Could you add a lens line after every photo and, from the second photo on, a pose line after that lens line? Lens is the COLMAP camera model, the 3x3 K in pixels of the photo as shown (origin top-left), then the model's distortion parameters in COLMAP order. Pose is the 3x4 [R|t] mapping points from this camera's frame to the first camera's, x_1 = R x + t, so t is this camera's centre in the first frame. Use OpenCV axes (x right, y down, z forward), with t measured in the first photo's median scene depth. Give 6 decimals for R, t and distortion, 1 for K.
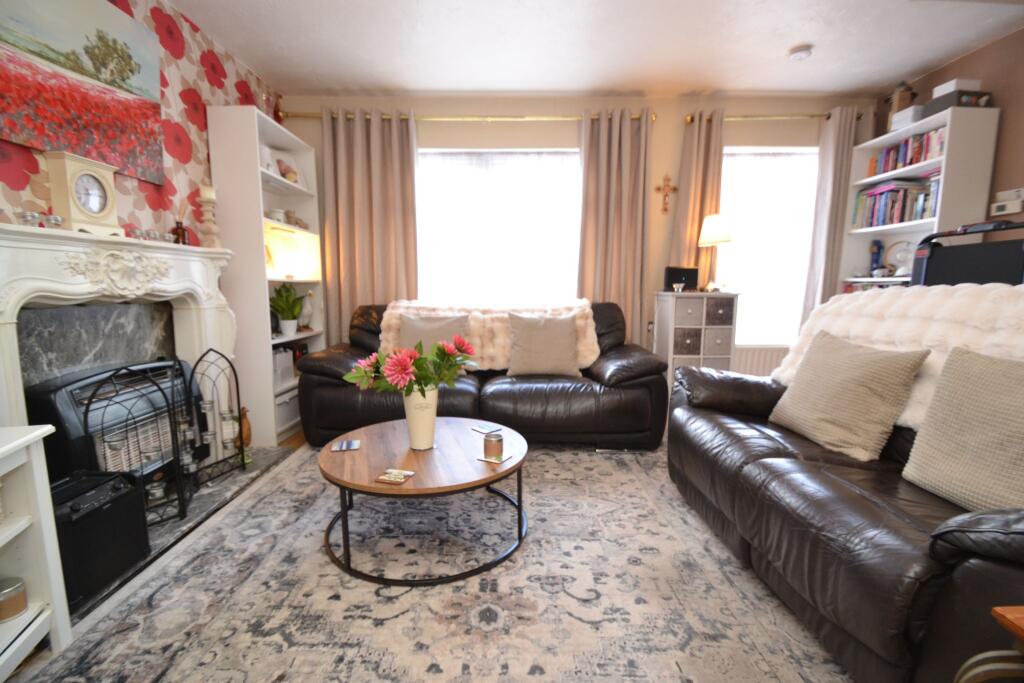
lens RADIAL K [[449.9, 0, 505.6], [0, 449.9, 352.0], [0, 0, 1]] dist [-0.028450, -0.000143]
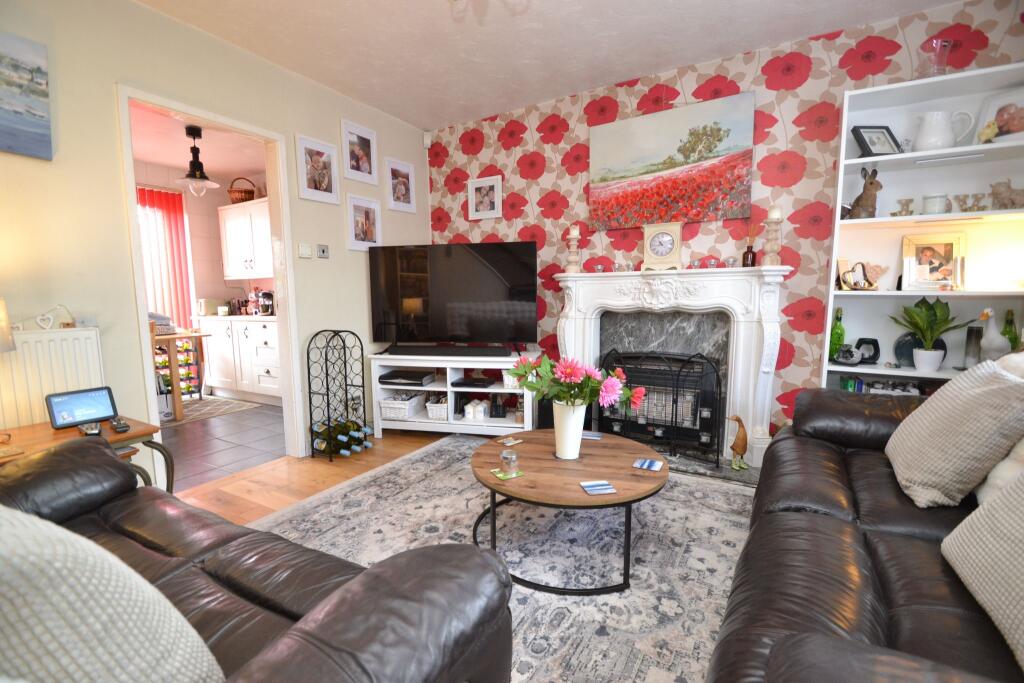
lens RADIAL K [[449.9, 0, 505.6], [0, 449.9, 352.0], [0, 0, 1]] dist [-0.028450, -0.000143]
pose [[-0.514247, 0.107889, -0.850829, 0.734101], [-0.111169, 0.975301, 0.190864, -0.208933], [0.850407, 0.192737, -0.489552, 1.290255]]
